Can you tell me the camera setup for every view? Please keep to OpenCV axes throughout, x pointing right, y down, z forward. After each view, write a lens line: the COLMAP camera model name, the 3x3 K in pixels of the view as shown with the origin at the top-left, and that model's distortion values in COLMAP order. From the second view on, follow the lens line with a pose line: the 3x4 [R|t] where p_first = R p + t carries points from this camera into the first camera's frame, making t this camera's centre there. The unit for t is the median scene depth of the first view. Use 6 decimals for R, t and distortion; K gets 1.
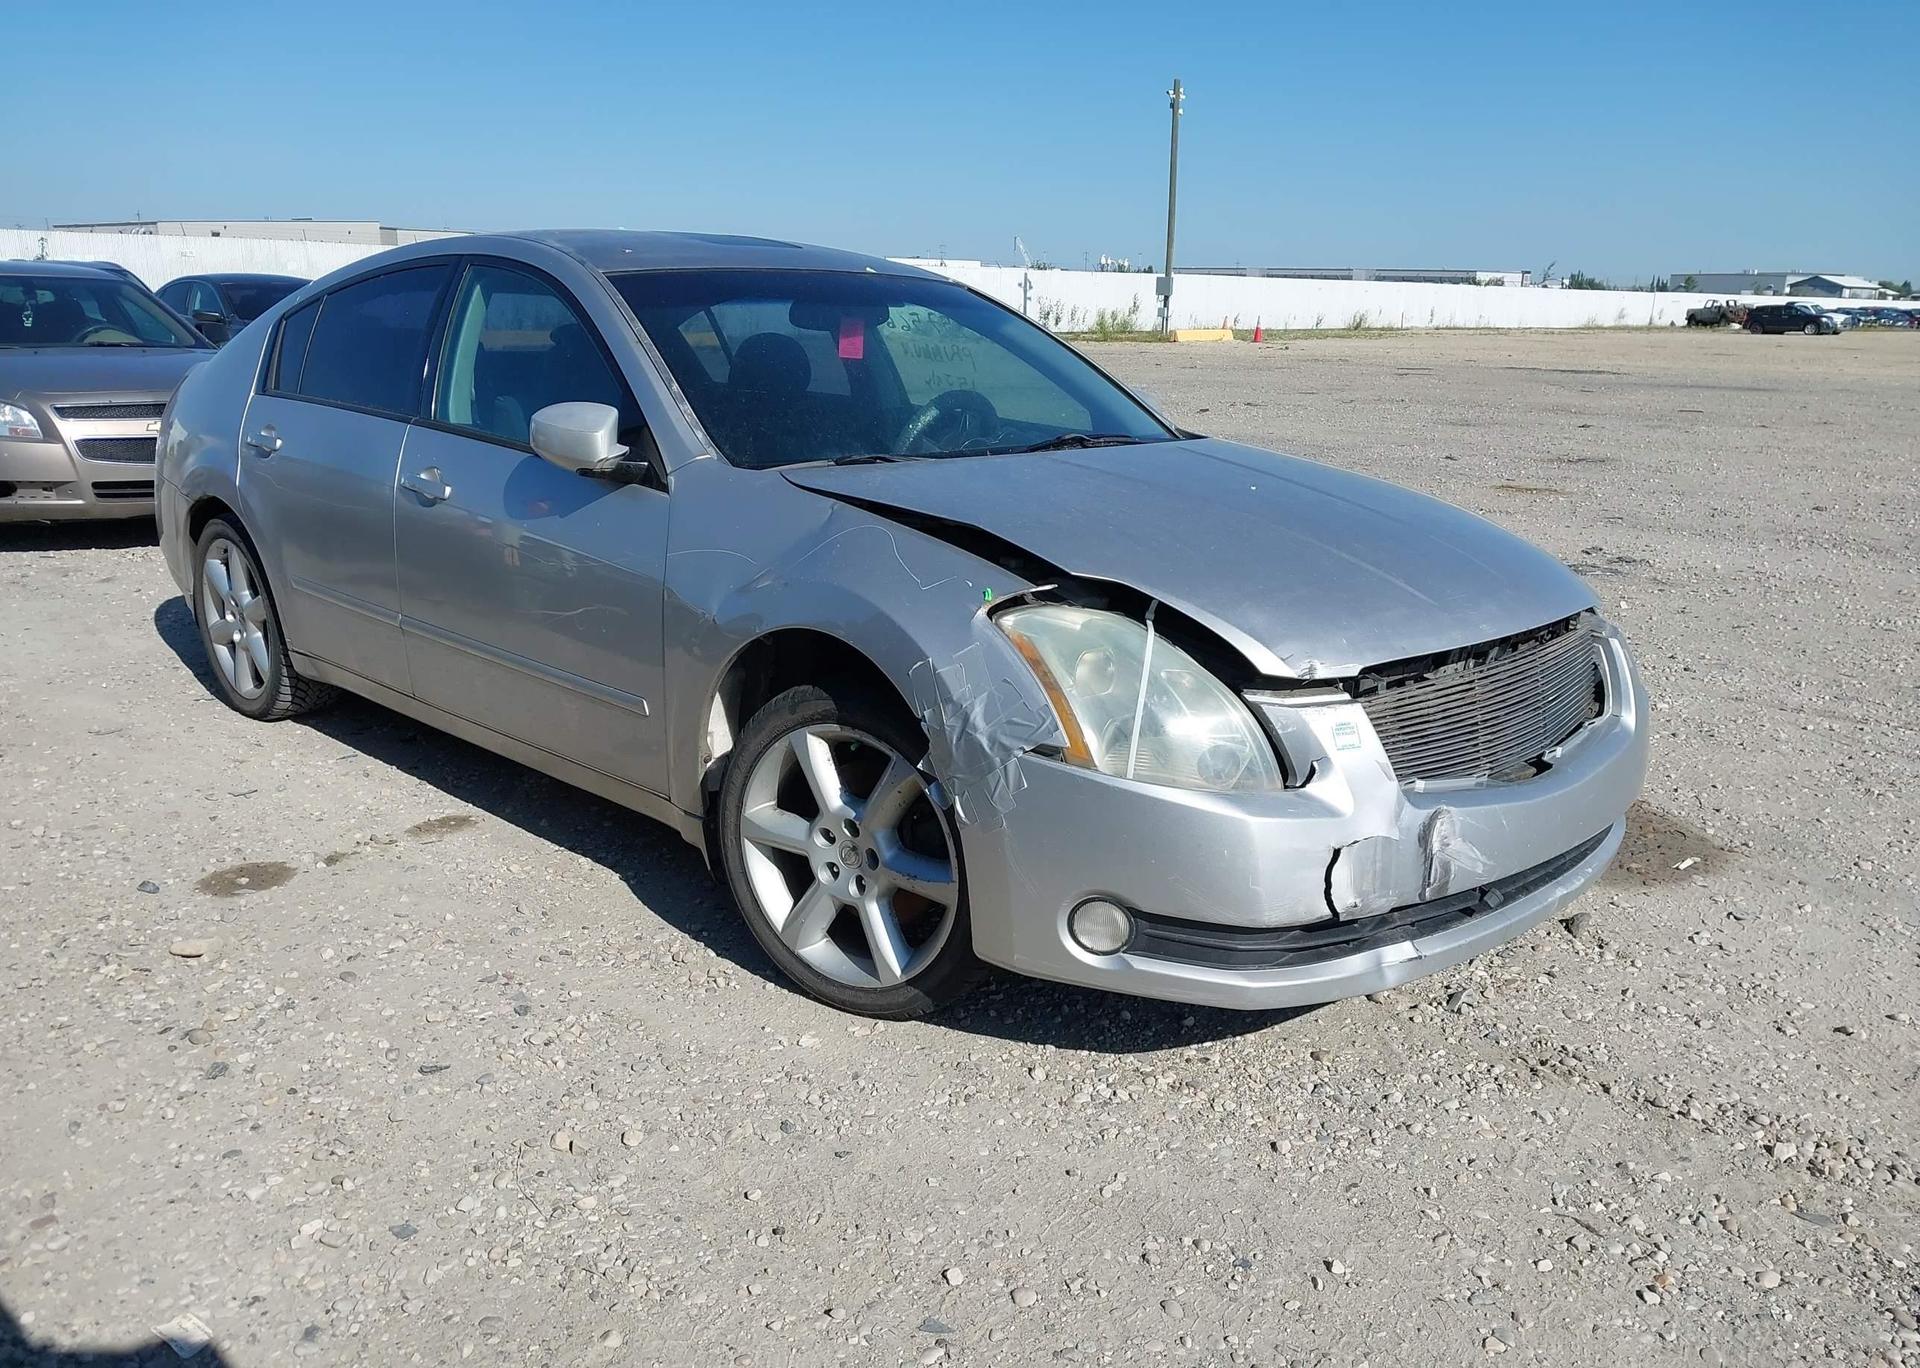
lens RADIAL K [[1500.5, 0, 960.0], [0, 1500.5, 684.0], [0, 0, 1]] dist [0.022093, -0.028734]
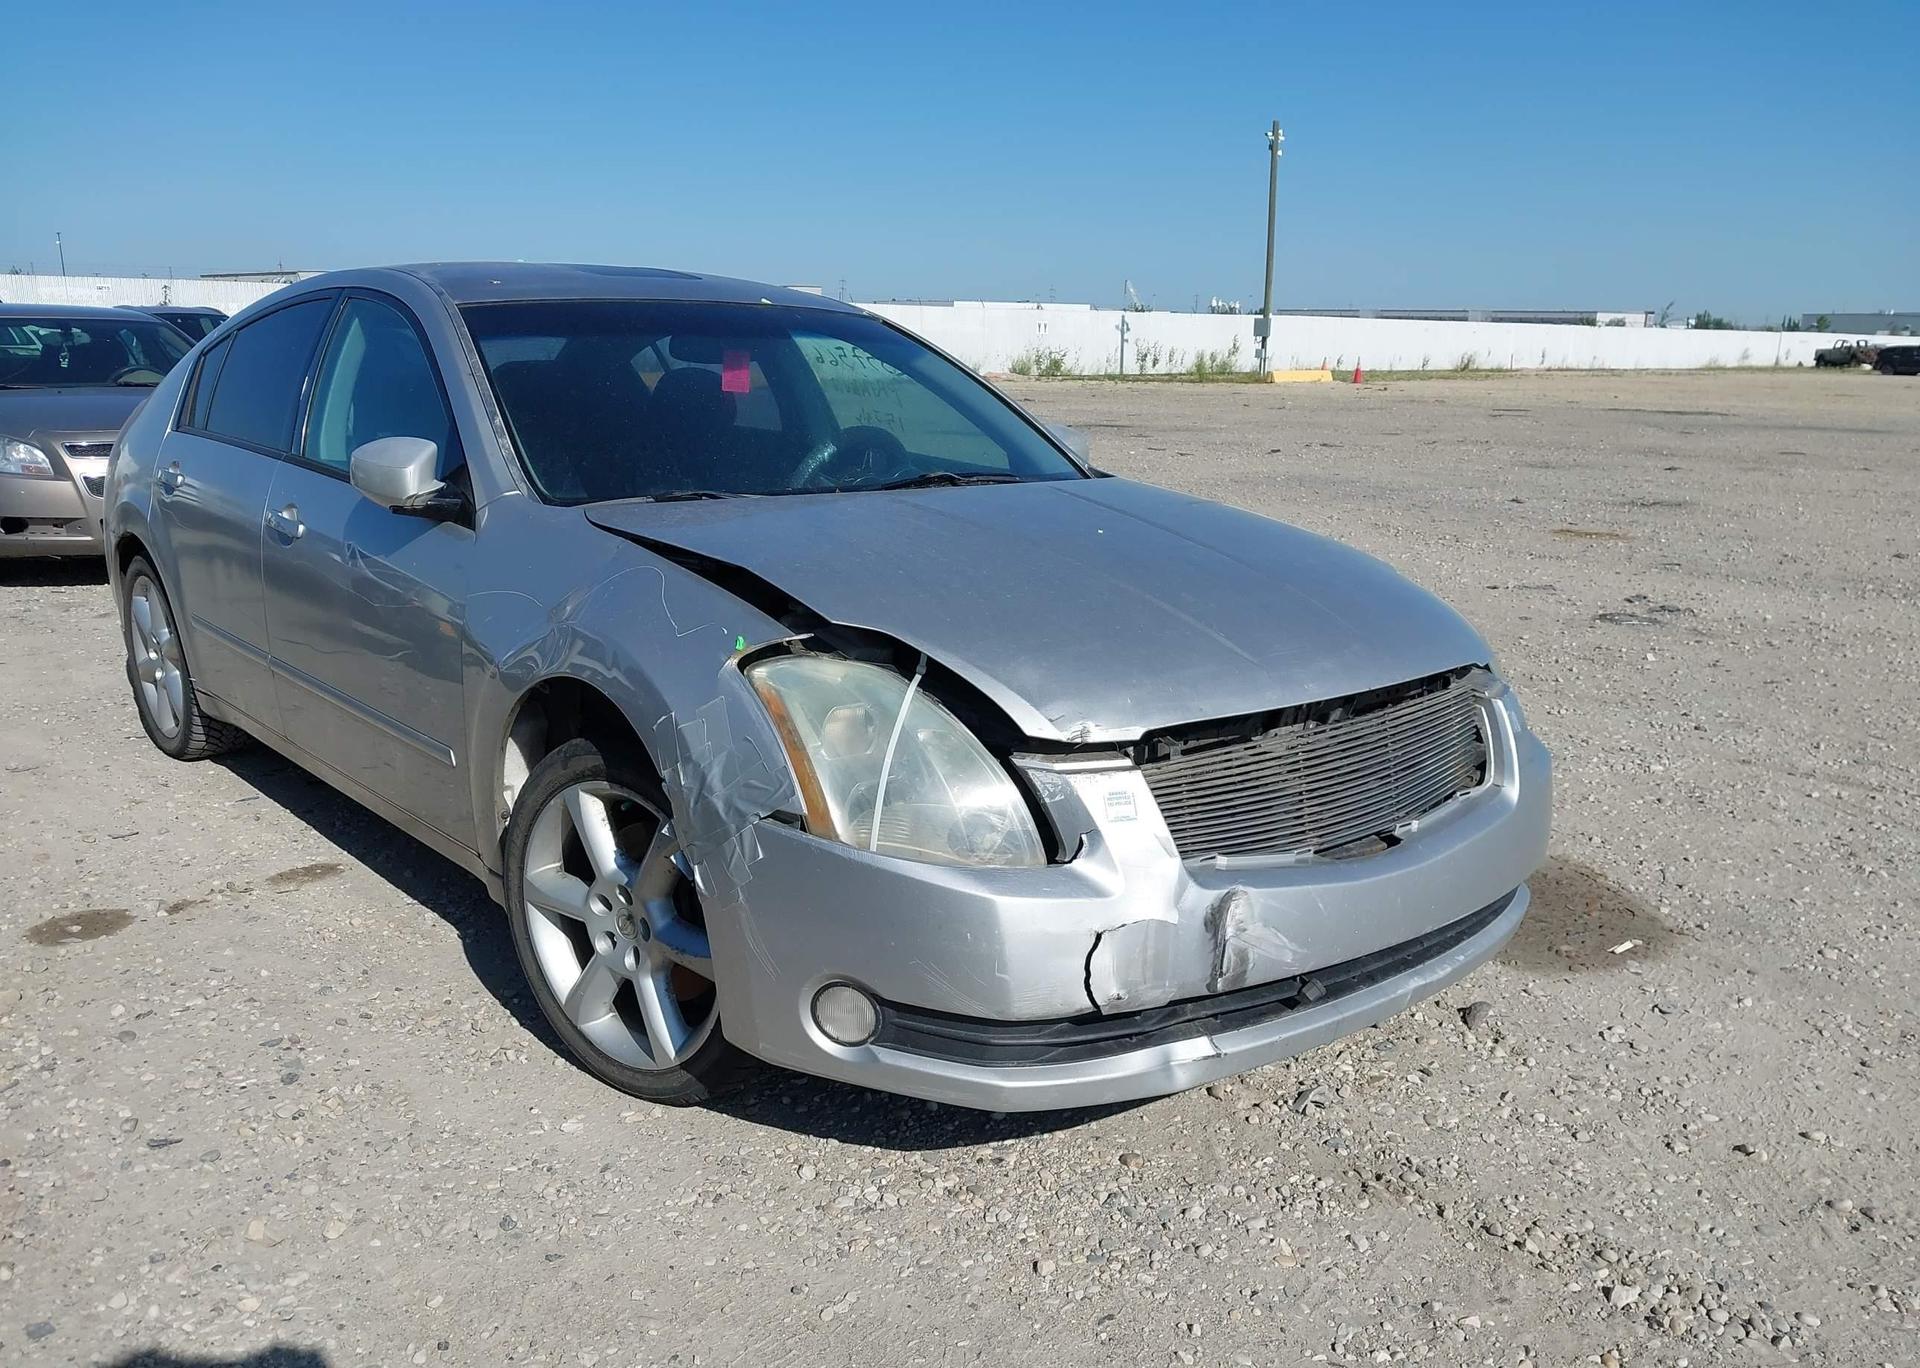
lens RADIAL K [[1489.3, 0, 997.5], [0, 1489.3, 681.3], [0, 0, 1]] dist [0.003656, 0.000591]
pose [[0.997294, 0.012758, -0.072405, 0.202697], [-0.014783, 0.999513, -0.027495, -0.011873], [0.072019, 0.028491, 0.996996, 0.089931]]
